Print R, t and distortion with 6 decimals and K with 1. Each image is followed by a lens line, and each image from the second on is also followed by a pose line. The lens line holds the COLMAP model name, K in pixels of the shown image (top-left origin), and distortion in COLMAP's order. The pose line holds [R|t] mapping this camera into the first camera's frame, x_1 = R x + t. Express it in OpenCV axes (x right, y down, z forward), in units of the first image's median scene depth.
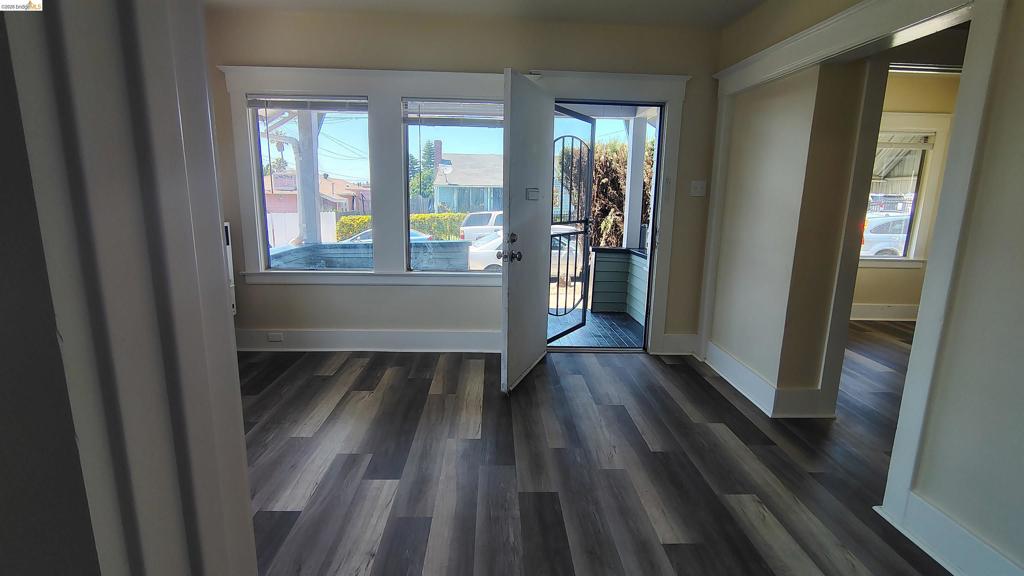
lens RADIAL K [[474.8, 0, 508.8], [0, 474.8, 292.0], [0, 0, 1]] dist [-0.002608, -0.001094]
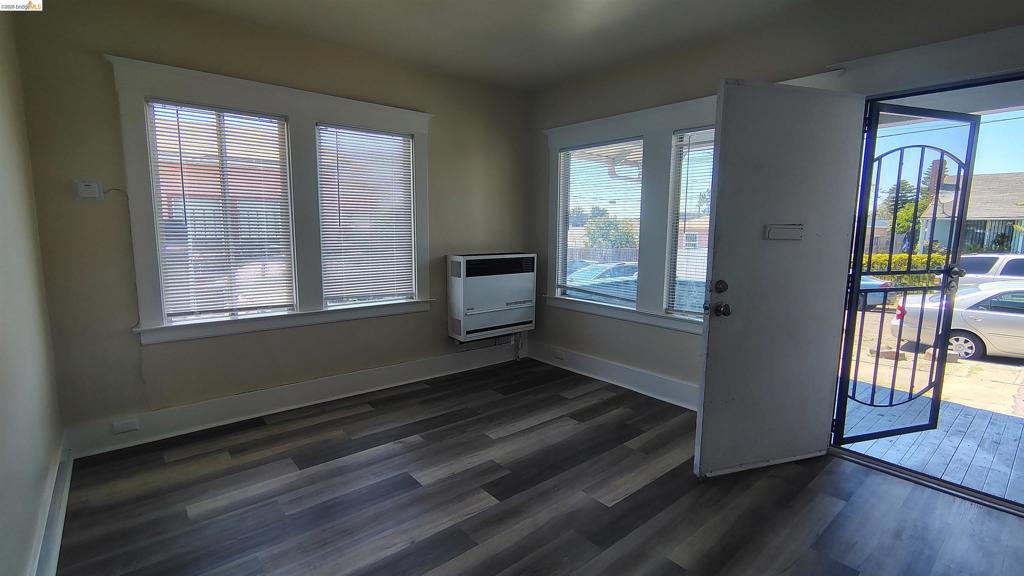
lens RADIAL K [[474.8, 0, 509.4], [0, 474.8, 284.1], [0, 0, 1]] dist [-0.002608, -0.001094]
pose [[0.619397, 0.086414, -0.780308, 0.341894], [-0.155018, 0.987817, -0.013657, -0.042221], [0.769622, 0.129421, 0.625246, 0.181104]]
